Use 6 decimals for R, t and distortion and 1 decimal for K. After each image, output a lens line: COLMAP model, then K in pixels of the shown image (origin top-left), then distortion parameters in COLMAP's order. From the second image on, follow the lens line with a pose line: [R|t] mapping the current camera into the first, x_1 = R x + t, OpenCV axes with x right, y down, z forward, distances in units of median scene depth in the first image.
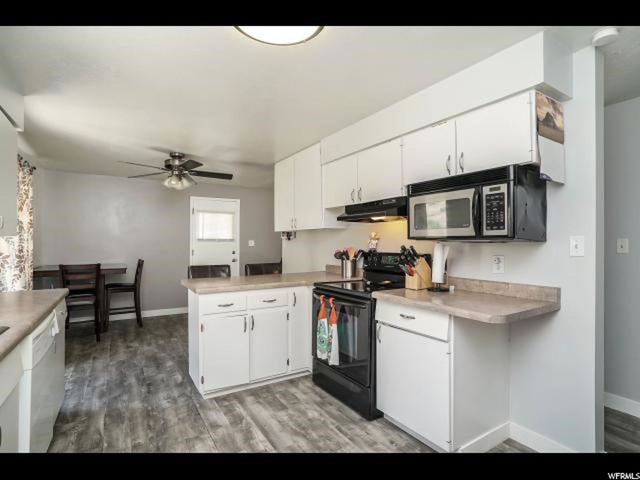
lens RADIAL K [[329.2, 0, 322.7], [0, 329.2, 239.0], [0, 0, 1]] dist [-0.023410, 0.001531]
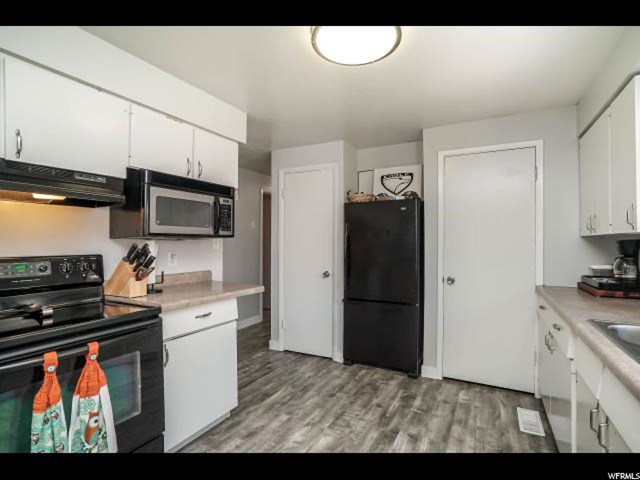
lens RADIAL K [[314.6, 0, 321.5], [0, 314.6, 239.7], [0, 0, 1]] dist [-0.042750, 0.019351]
pose [[-0.487675, 0.002598, 0.873021, -0.655418], [-0.011905, 0.999883, -0.009626, 0.013296], [-0.872944, -0.015088, -0.487587, 1.034280]]
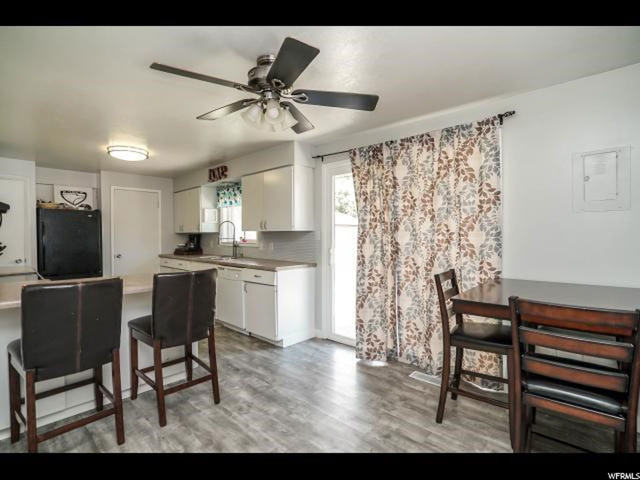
lens RADIAL K [[314.6, 0, 321.5], [0, 314.6, 239.7], [0, 0, 1]] dist [-0.042750, 0.019351]
pose [[-0.966243, 0.006932, -0.257540, -0.688433], [0.005385, 0.999963, 0.006715, 0.027294], [0.257577, 0.005101, -0.966244, 2.604015]]
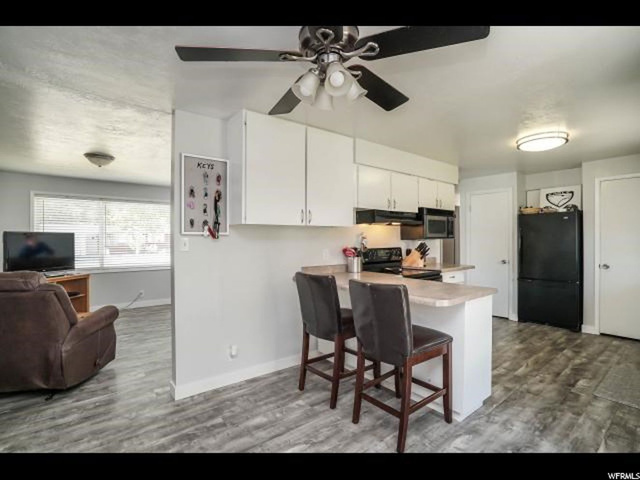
lens RADIAL K [[314.6, 0, 321.5], [0, 314.6, 239.7], [0, 0, 1]] dist [-0.042750, 0.019351]
pose [[-0.119009, -0.003592, 0.992887, -1.400016], [-0.005523, 0.999980, 0.002956, 0.004754], [-0.992878, -0.005132, -0.119027, 1.832751]]
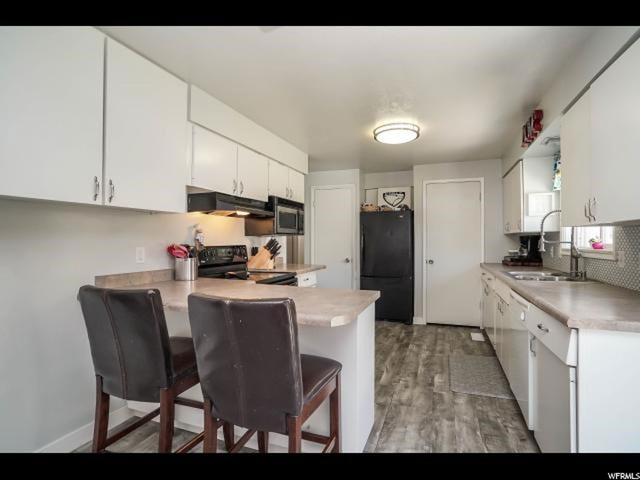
lens RADIAL K [[329.2, 0, 322.7], [0, 329.2, 239.0], [0, 0, 1]] dist [-0.023410, 0.001531]
pose [[-0.610287, 0.002416, 0.792177, -1.057049], [-0.006925, 0.999941, -0.008384, 0.034612], [-0.792150, -0.010603, -0.610234, 1.801804]]
